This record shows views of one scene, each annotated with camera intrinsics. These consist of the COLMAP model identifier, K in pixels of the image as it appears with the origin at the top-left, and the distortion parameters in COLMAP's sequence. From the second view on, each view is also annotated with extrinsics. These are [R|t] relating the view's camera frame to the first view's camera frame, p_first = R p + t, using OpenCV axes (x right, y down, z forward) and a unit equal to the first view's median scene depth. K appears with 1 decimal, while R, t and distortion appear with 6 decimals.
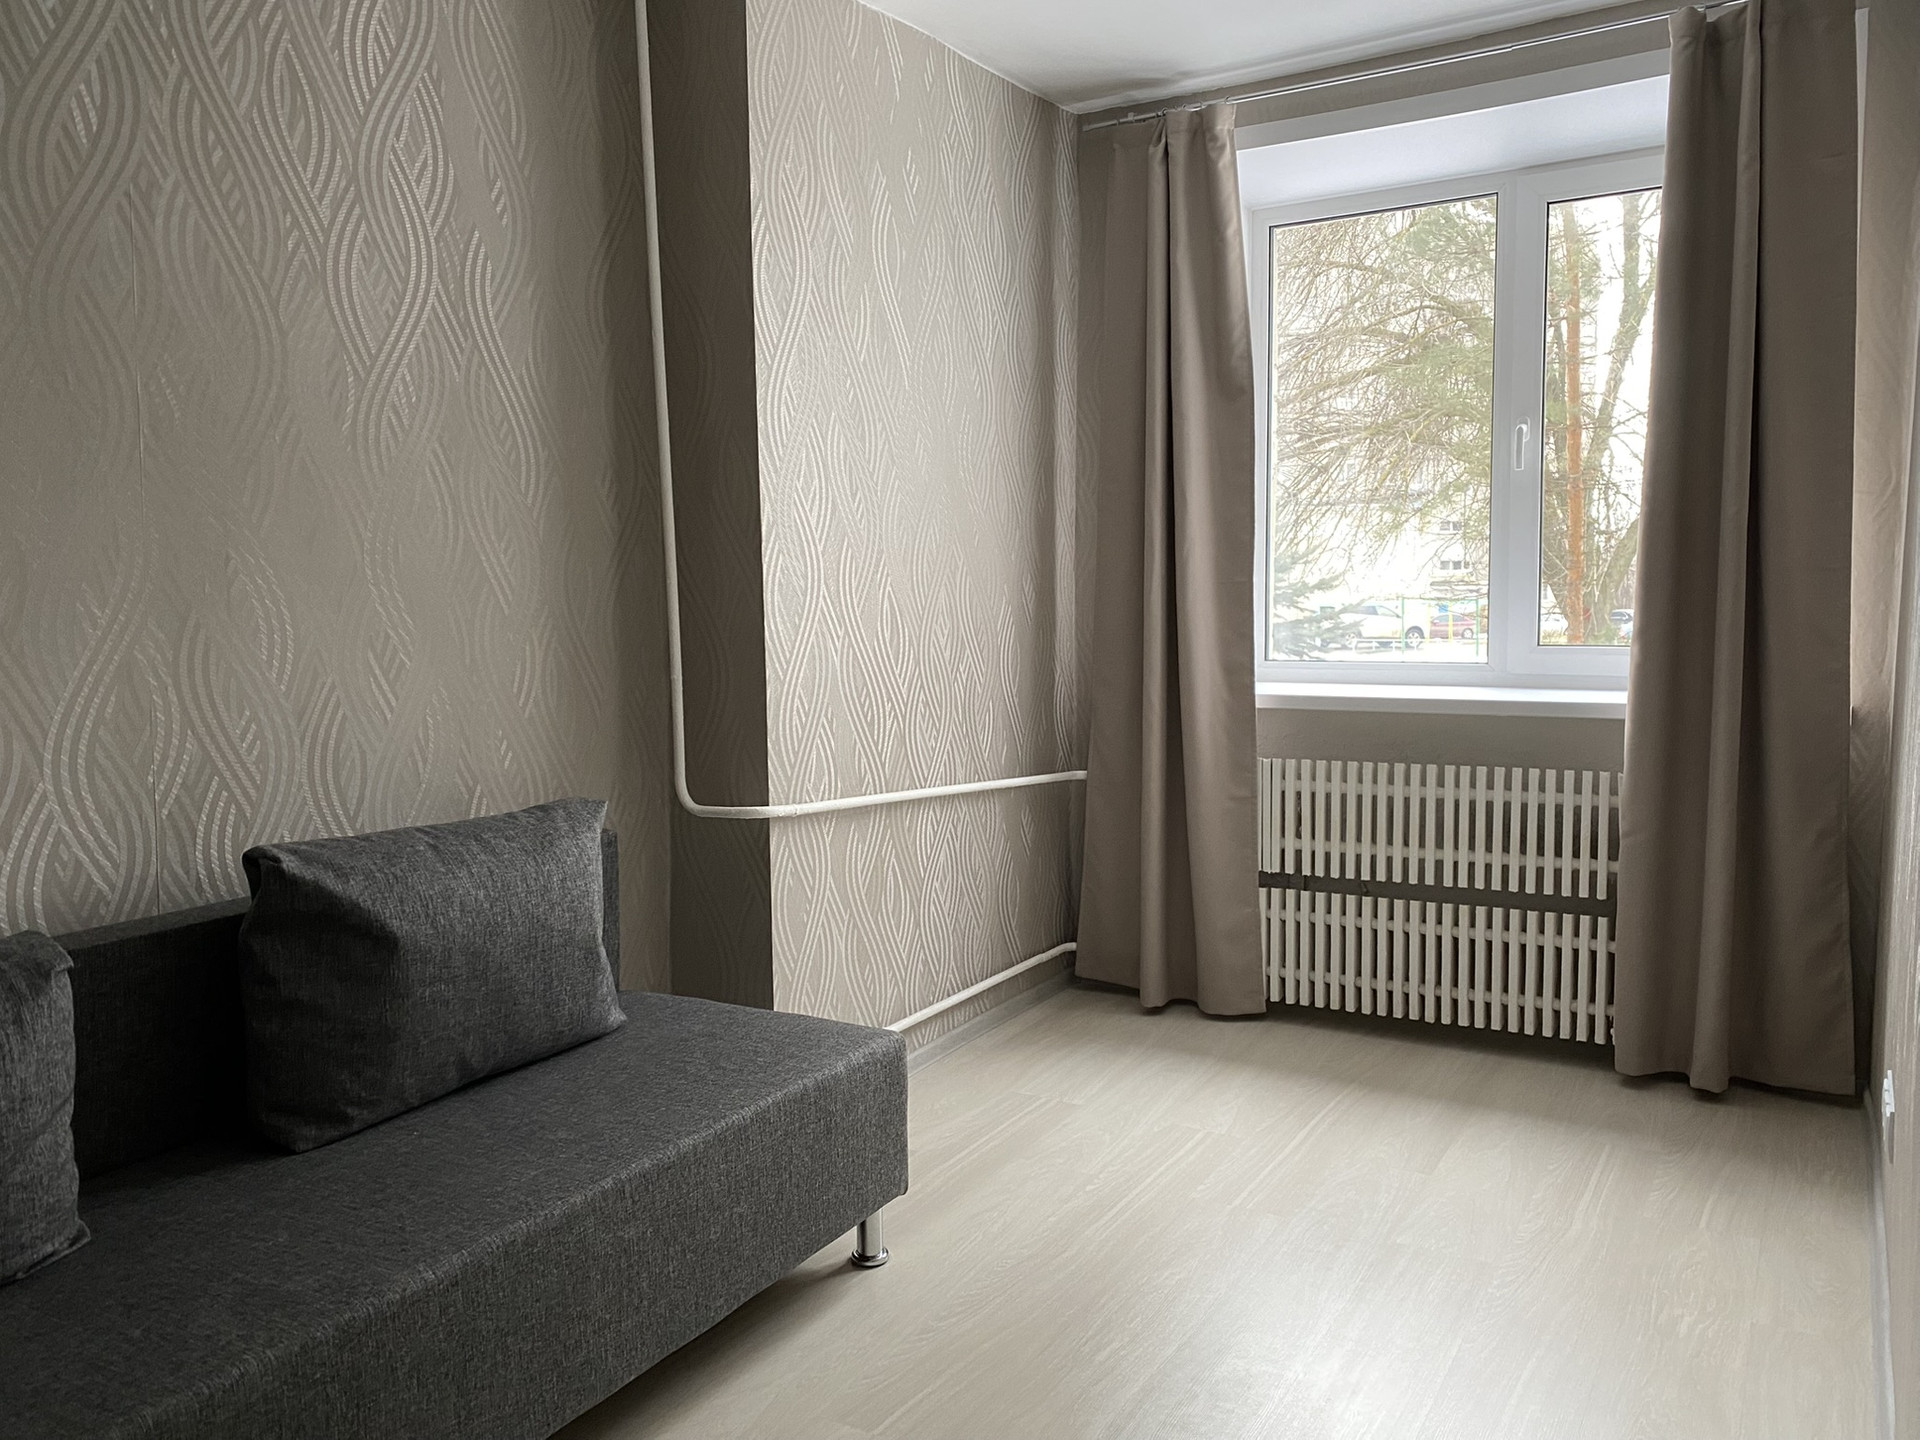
lens RADIAL K [[1442.1, 0, 959.1], [0, 1442.1, 723.4], [0, 0, 1]] dist [0.052762, -0.063042]
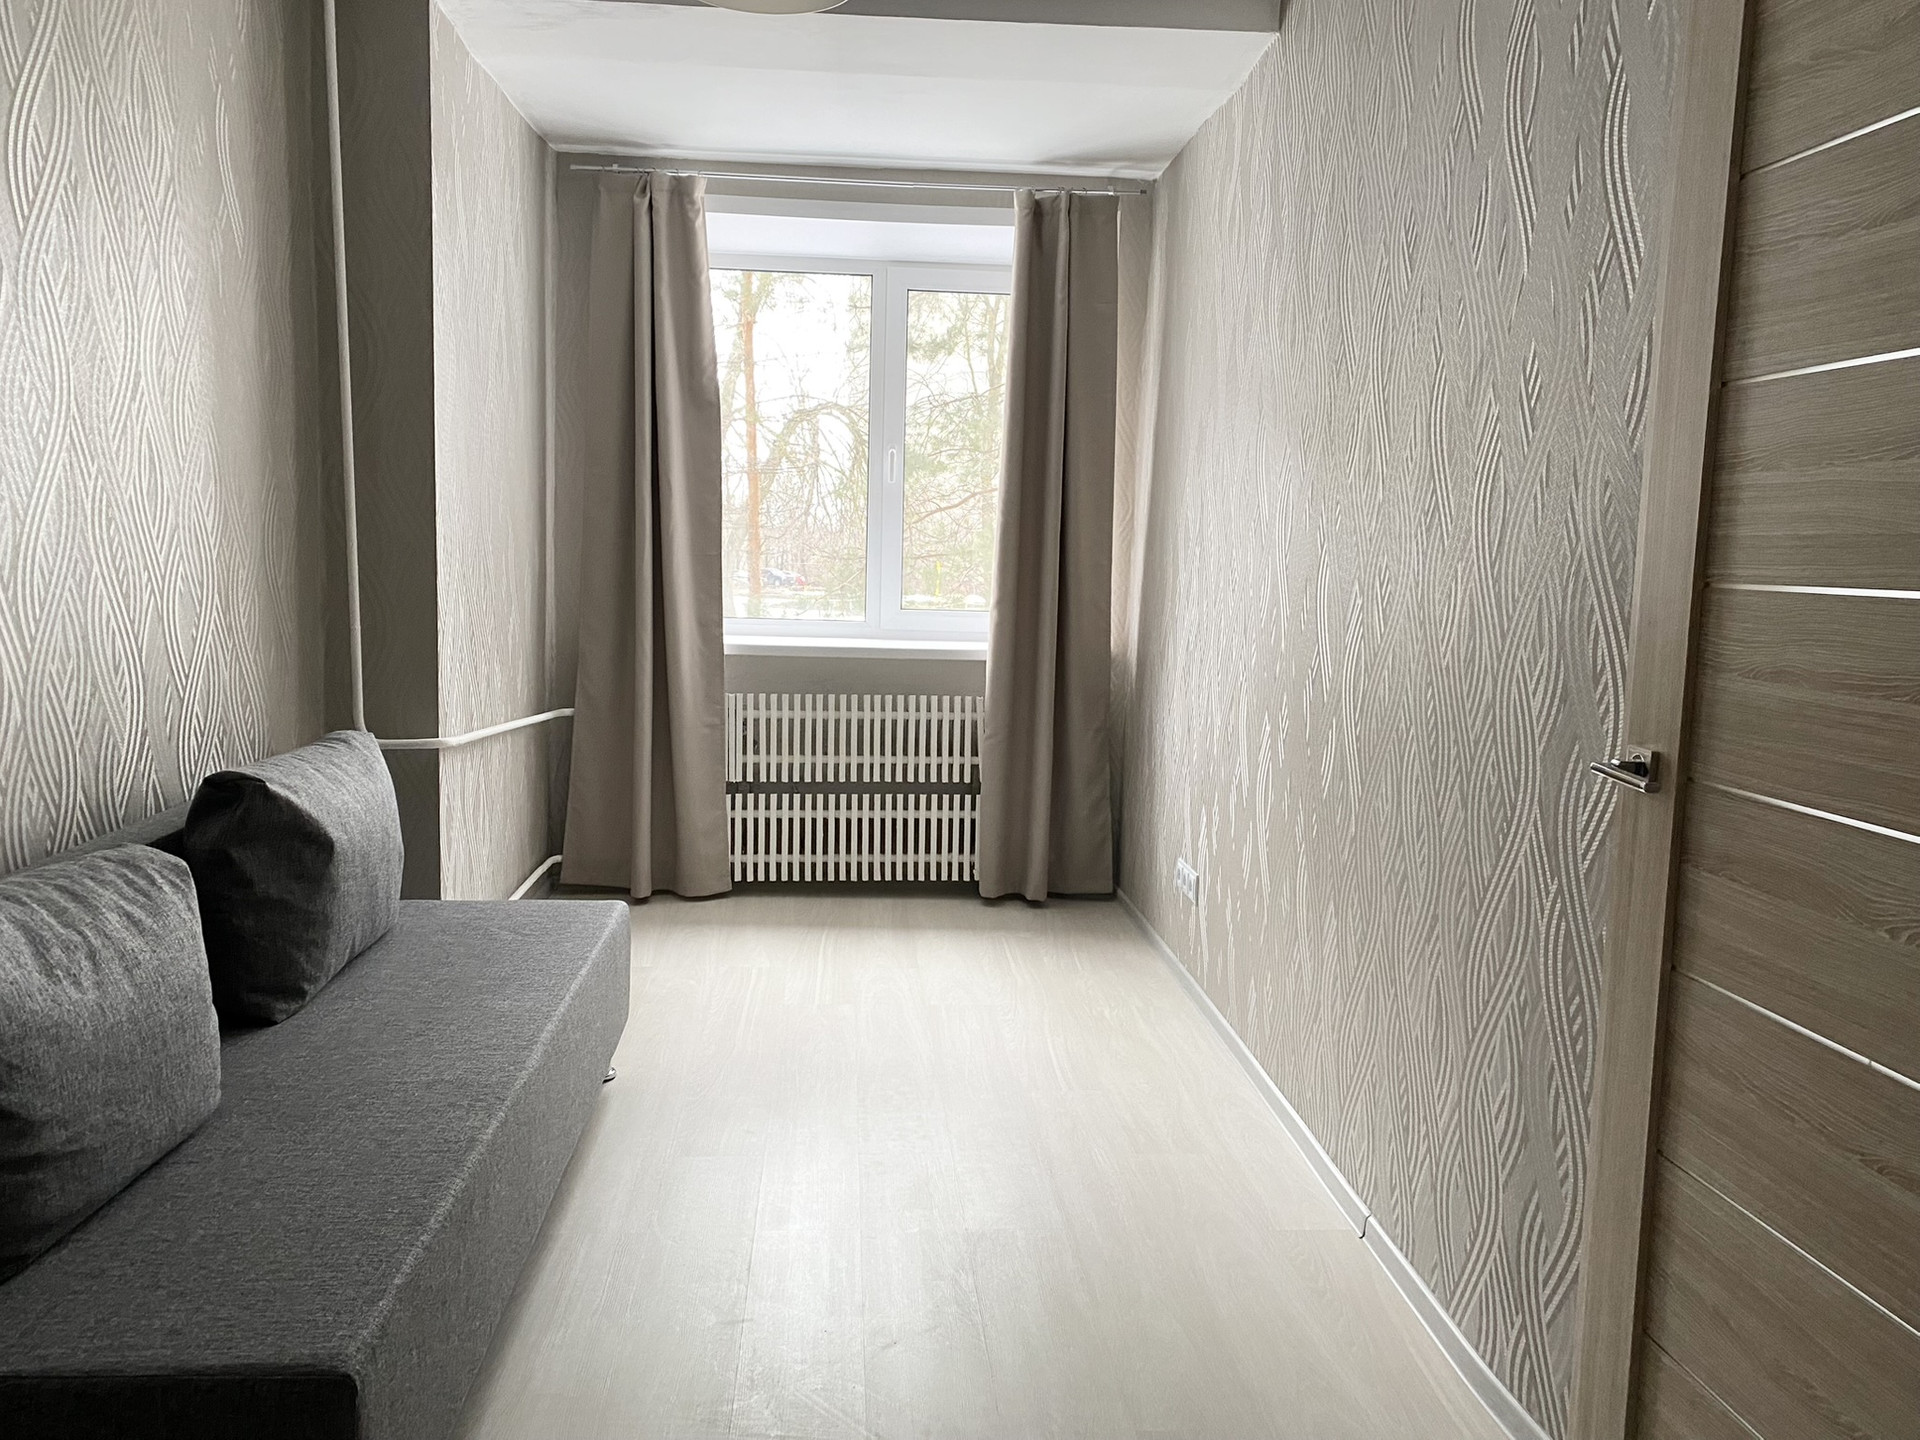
lens RADIAL K [[1442.1, 0, 947.4], [0, 1442.1, 707.1], [0, 0, 1]] dist [0.052762, -0.063042]
pose [[0.817985, -0.026928, 0.574609, -0.505480], [0.014948, 0.999561, 0.025562, 0.008913], [-0.575045, -0.012320, 0.818029, -0.218285]]
